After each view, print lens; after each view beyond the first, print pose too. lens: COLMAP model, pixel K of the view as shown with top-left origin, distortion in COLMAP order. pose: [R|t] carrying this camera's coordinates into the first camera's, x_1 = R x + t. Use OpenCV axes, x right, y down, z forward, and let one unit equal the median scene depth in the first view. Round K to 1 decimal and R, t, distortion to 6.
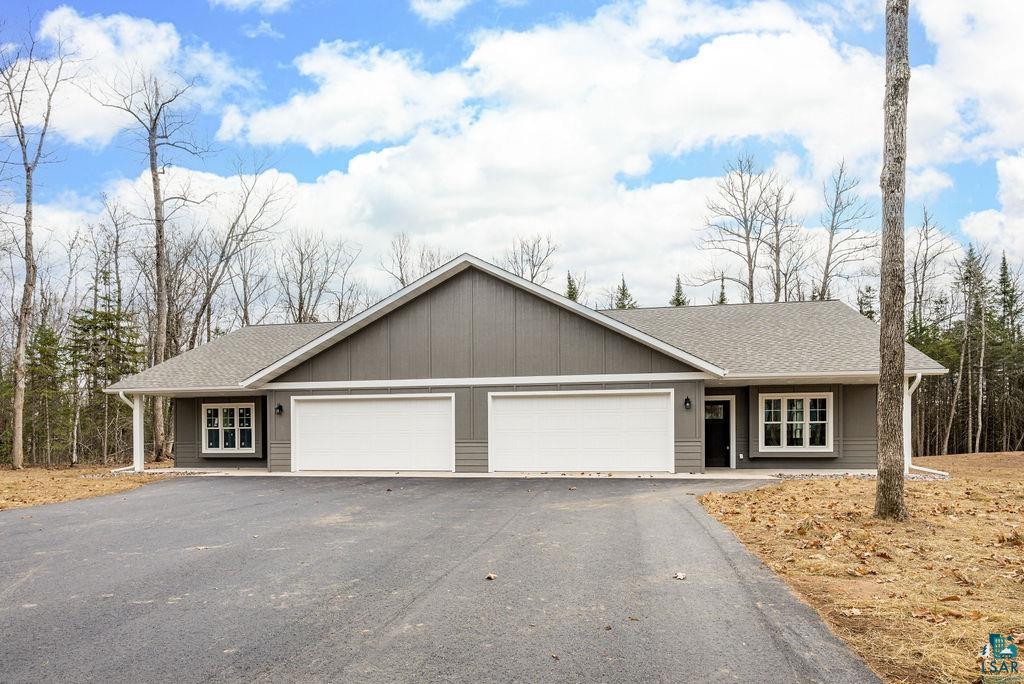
lens RADIAL K [[497.0, 0, 485.6], [0, 497.0, 384.7], [0, 0, 1]] dist [-0.001007, 0.003530]
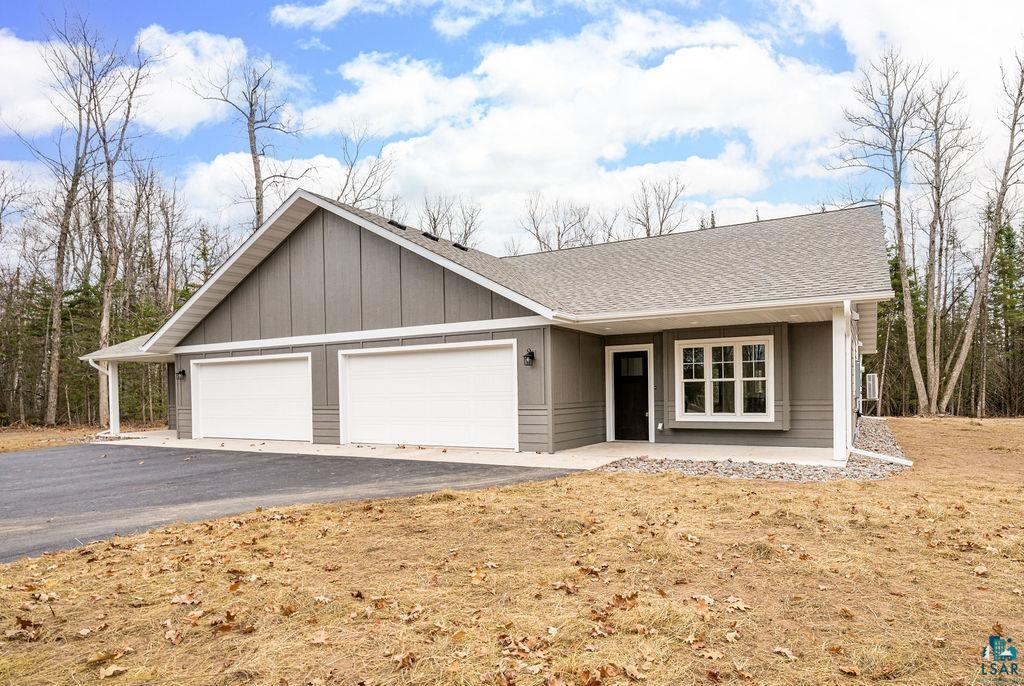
lens RADIAL K [[497.0, 0, 512.9], [0, 497.0, 345.1], [0, 0, 1]] dist [-0.001007, 0.003530]
pose [[0.973299, -0.033168, -0.227131, 0.482433], [0.035881, 0.999325, 0.007827, 0.010069], [0.226718, -0.015767, 0.973833, 0.239397]]
